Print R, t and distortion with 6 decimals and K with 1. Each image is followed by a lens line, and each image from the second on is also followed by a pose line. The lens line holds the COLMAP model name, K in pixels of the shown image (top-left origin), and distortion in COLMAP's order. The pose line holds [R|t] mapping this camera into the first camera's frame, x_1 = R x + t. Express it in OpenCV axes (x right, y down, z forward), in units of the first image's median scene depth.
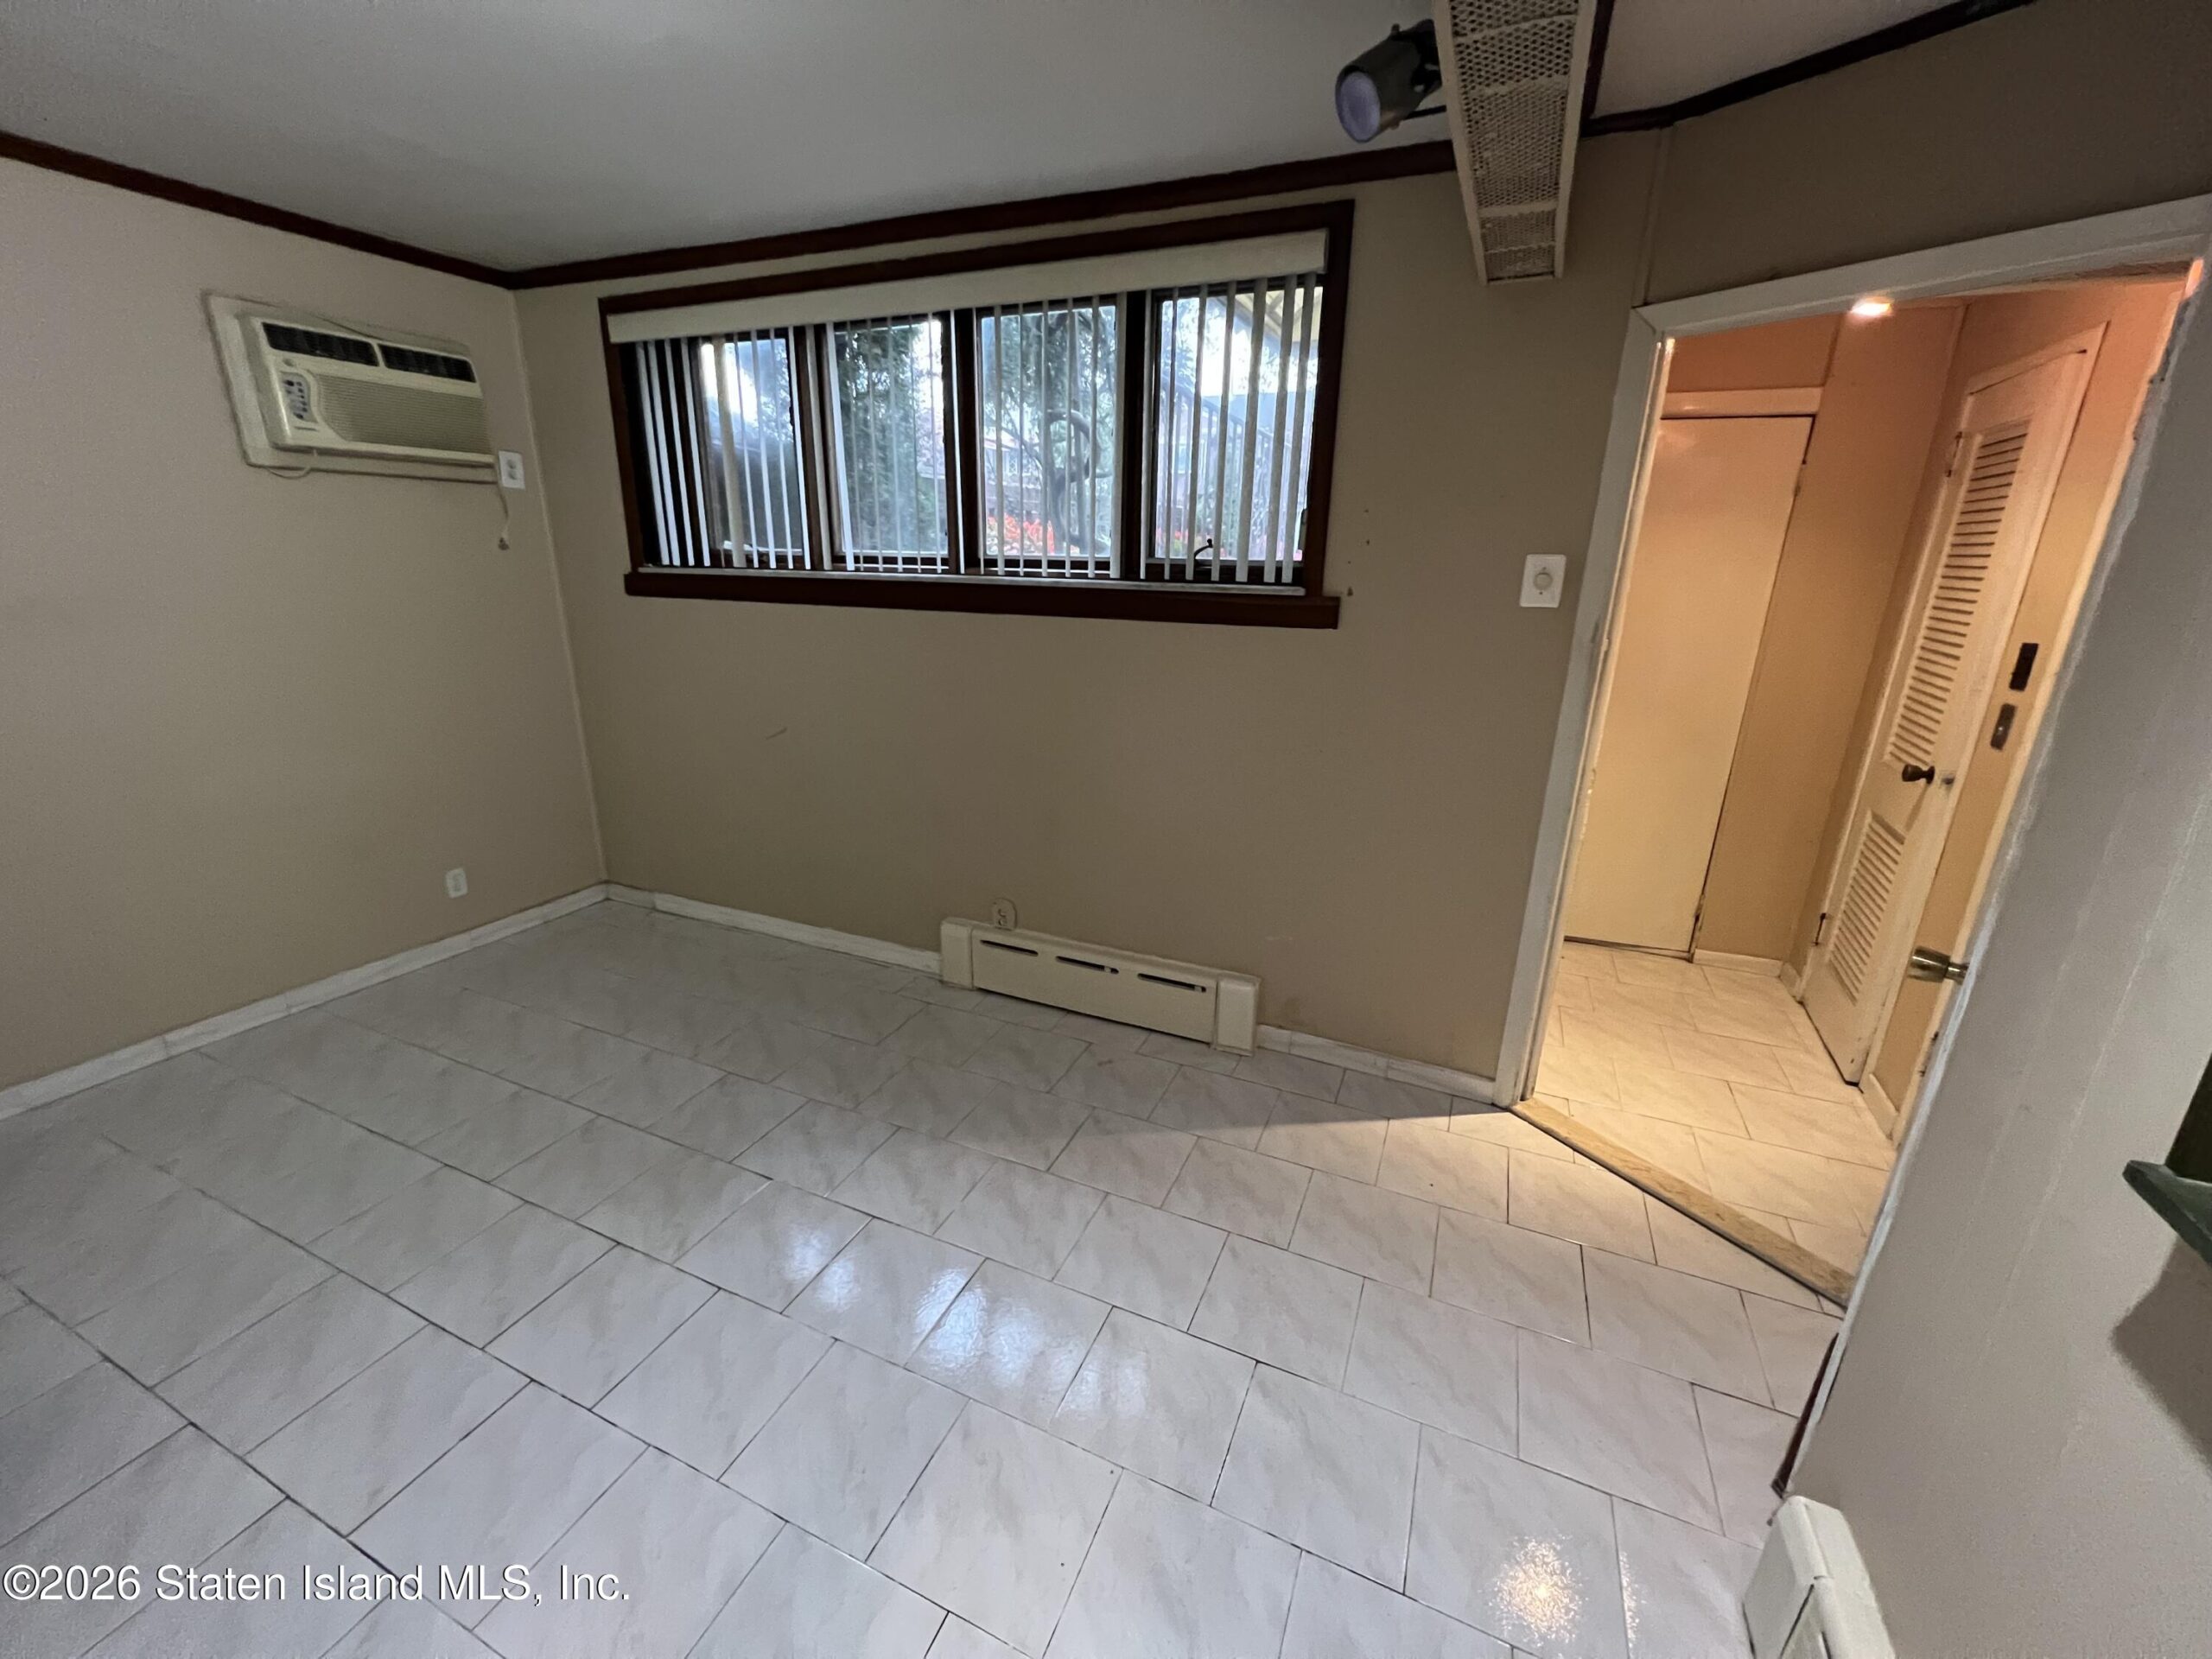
lens RADIAL K [[888.5, 0, 1103.4], [0, 888.5, 825.1], [0, 0, 1]] dist [-0.003212, -0.000636]
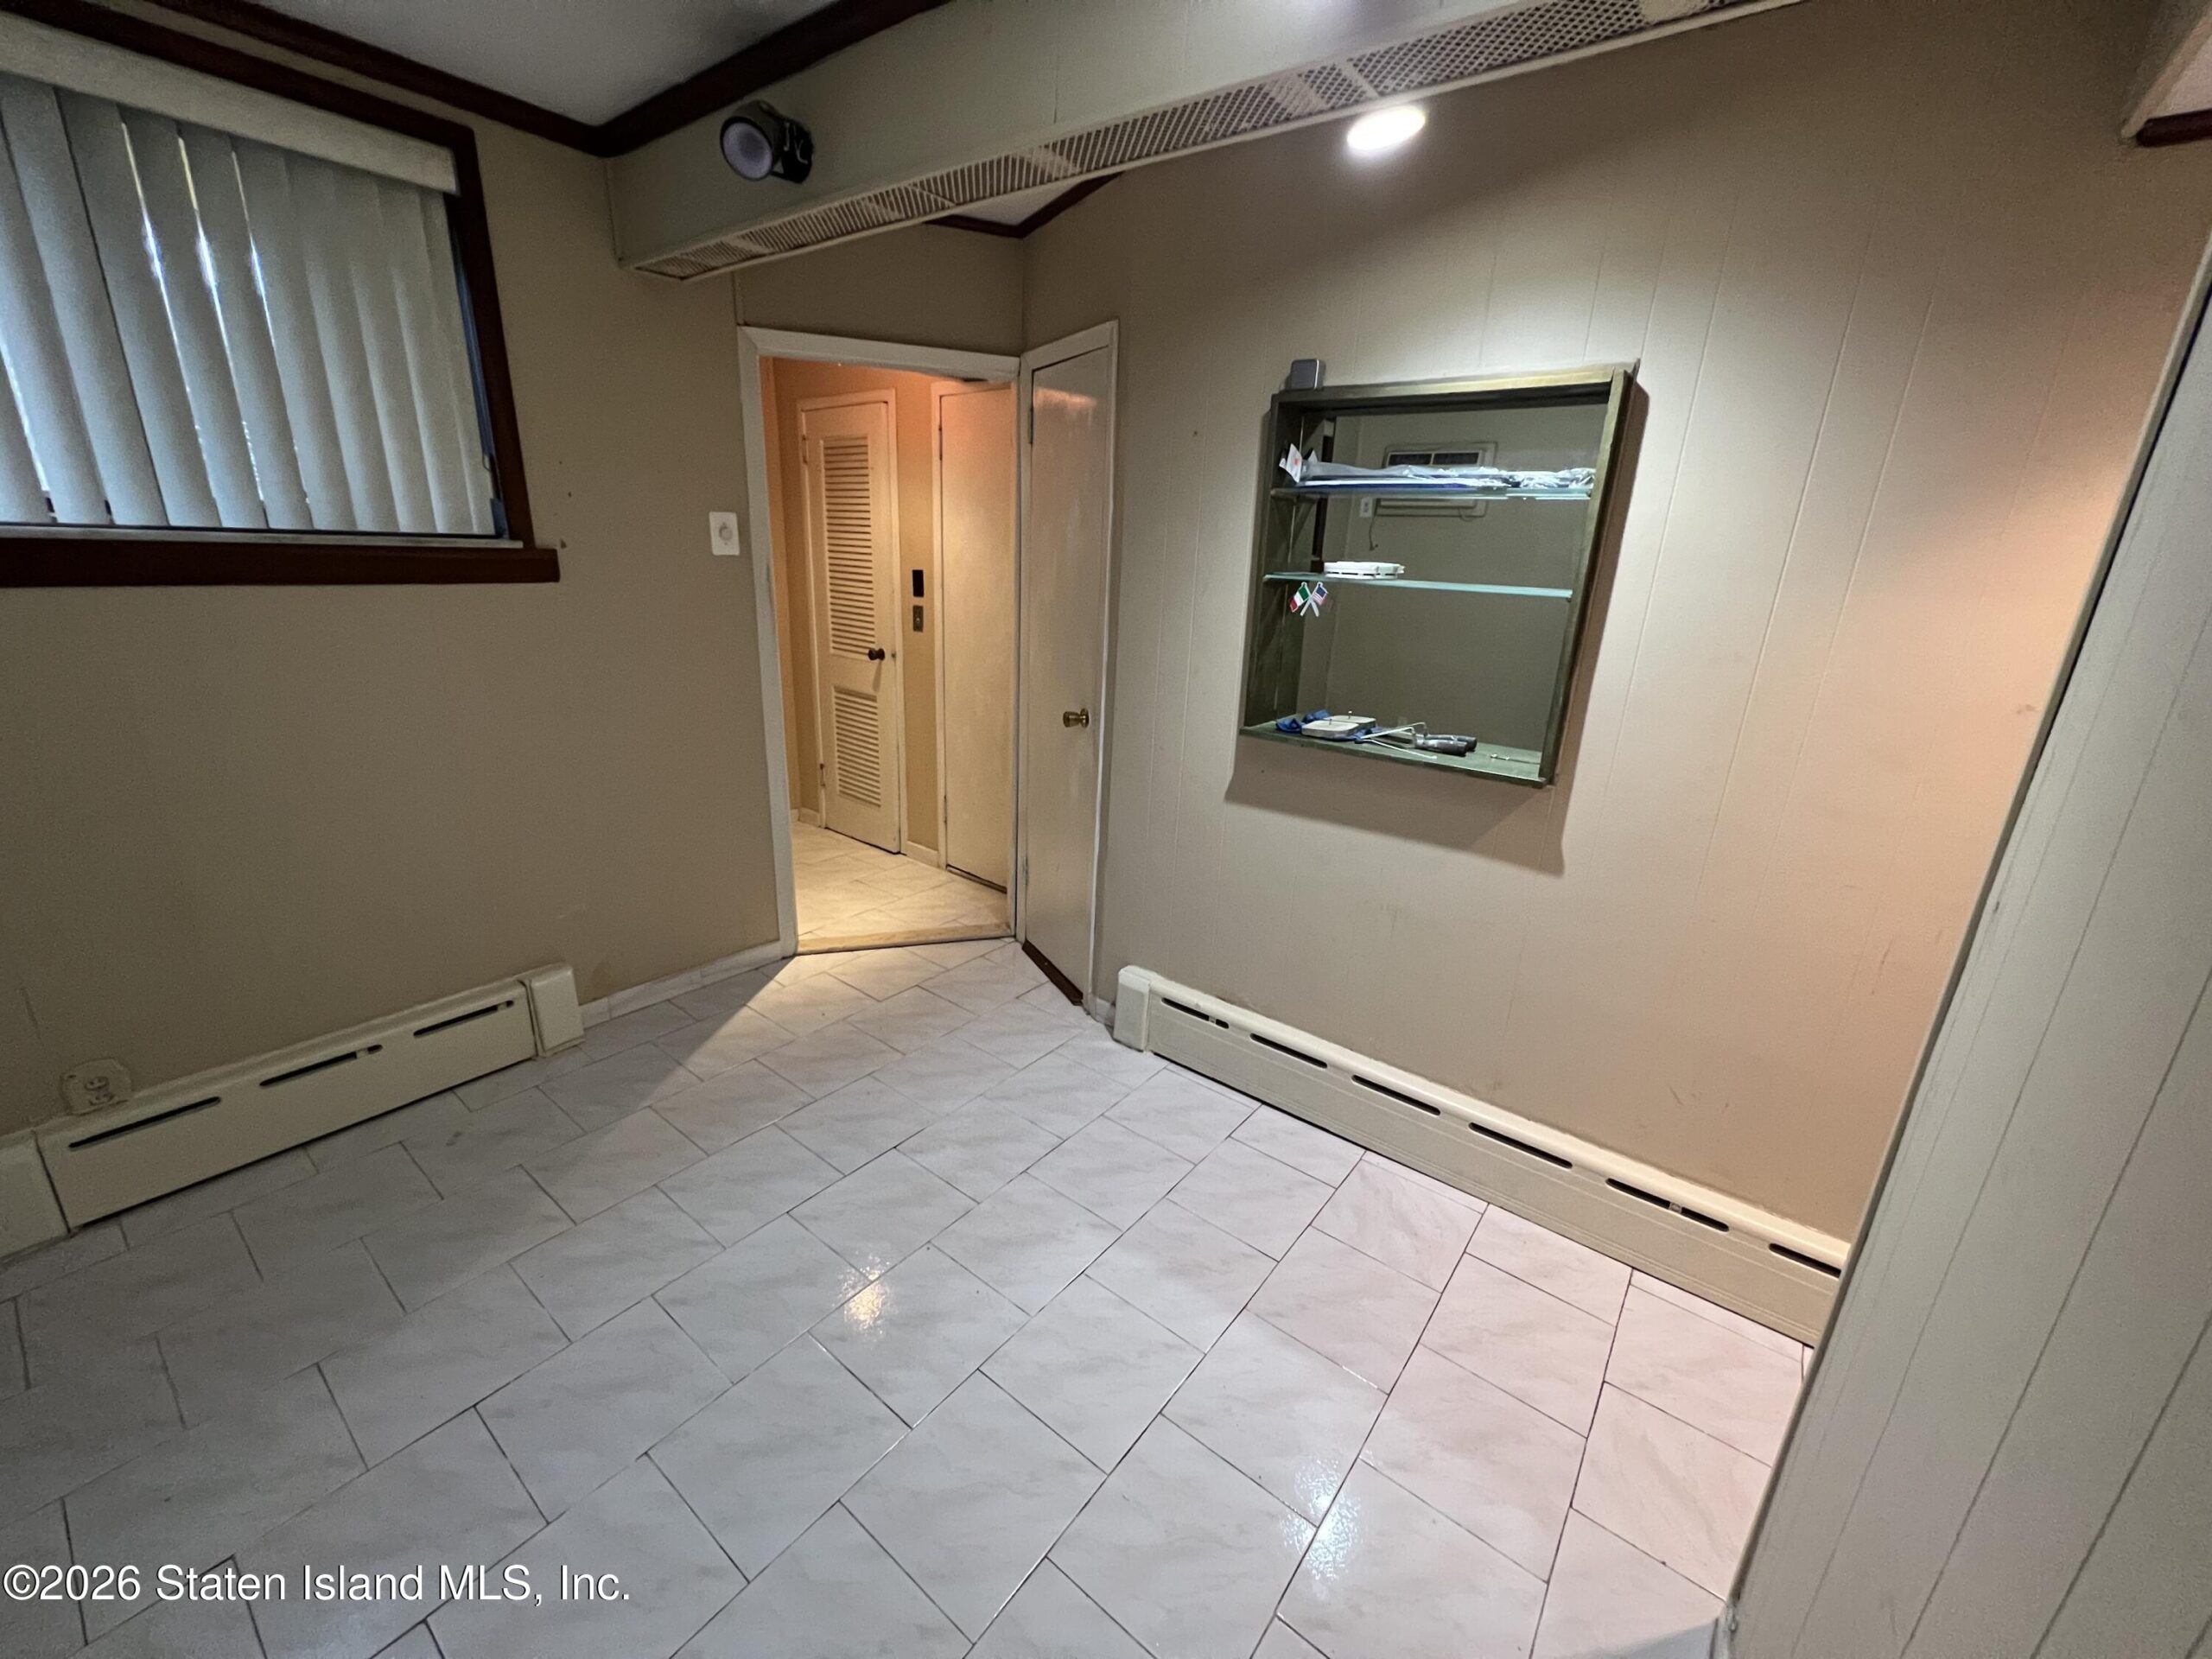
lens RADIAL K [[888.5, 0, 1107.5], [0, 888.5, 826.2], [0, 0, 1]] dist [-0.003212, -0.000636]
pose [[0.235918, -0.301124, 0.923941, -0.574655], [0.250893, 0.937418, 0.241454, -0.049069], [-0.938827, 0.174847, 0.296704, 0.172890]]
